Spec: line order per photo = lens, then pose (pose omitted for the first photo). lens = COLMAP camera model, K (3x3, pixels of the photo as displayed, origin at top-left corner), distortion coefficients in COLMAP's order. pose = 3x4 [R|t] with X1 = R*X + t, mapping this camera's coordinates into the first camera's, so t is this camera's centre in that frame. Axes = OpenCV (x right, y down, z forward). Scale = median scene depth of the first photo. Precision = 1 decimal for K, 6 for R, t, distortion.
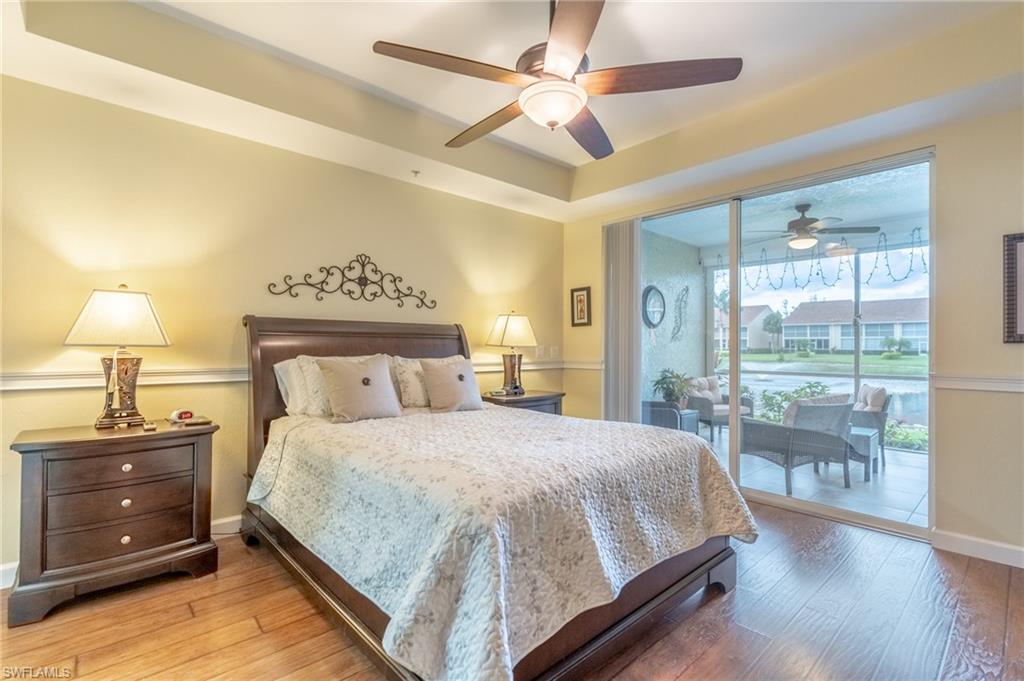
lens RADIAL K [[464.3, 0, 504.6], [0, 464.3, 337.9], [0, 0, 1]] dist [-0.002703, 0.000615]
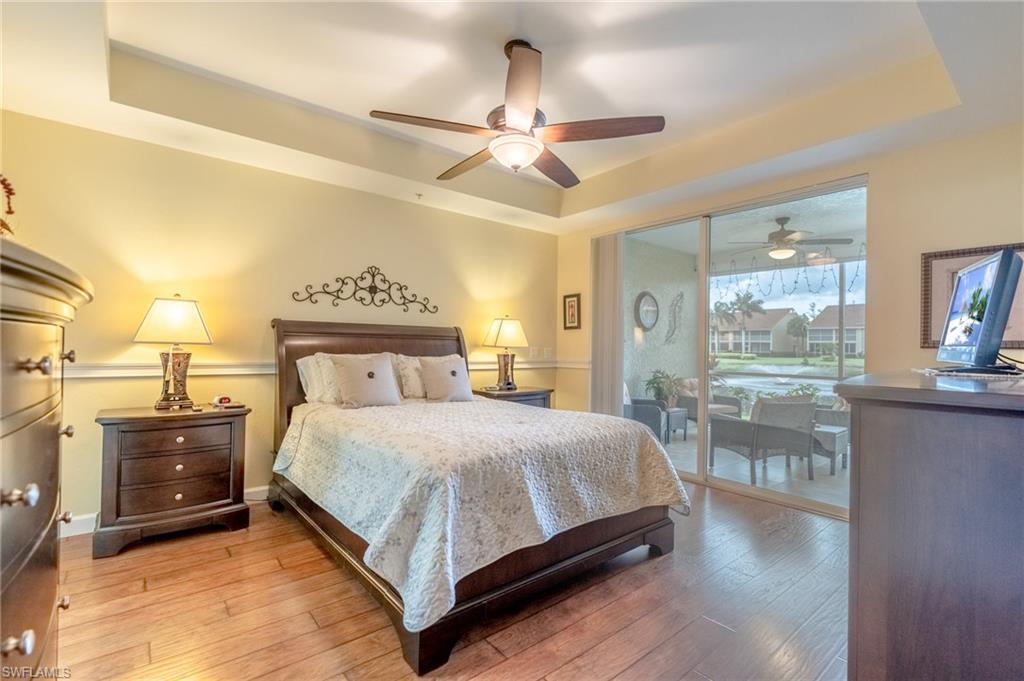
lens RADIAL K [[460.0, 0, 505.0], [0, 460.0, 337.9], [0, 0, 1]] dist [-0.003834, -0.000211]
pose [[0.998784, 0.008777, -0.048506, 0.102997], [-0.008882, 0.999959, -0.001960, -0.002569], [0.048487, 0.002389, 0.998821, -0.166778]]
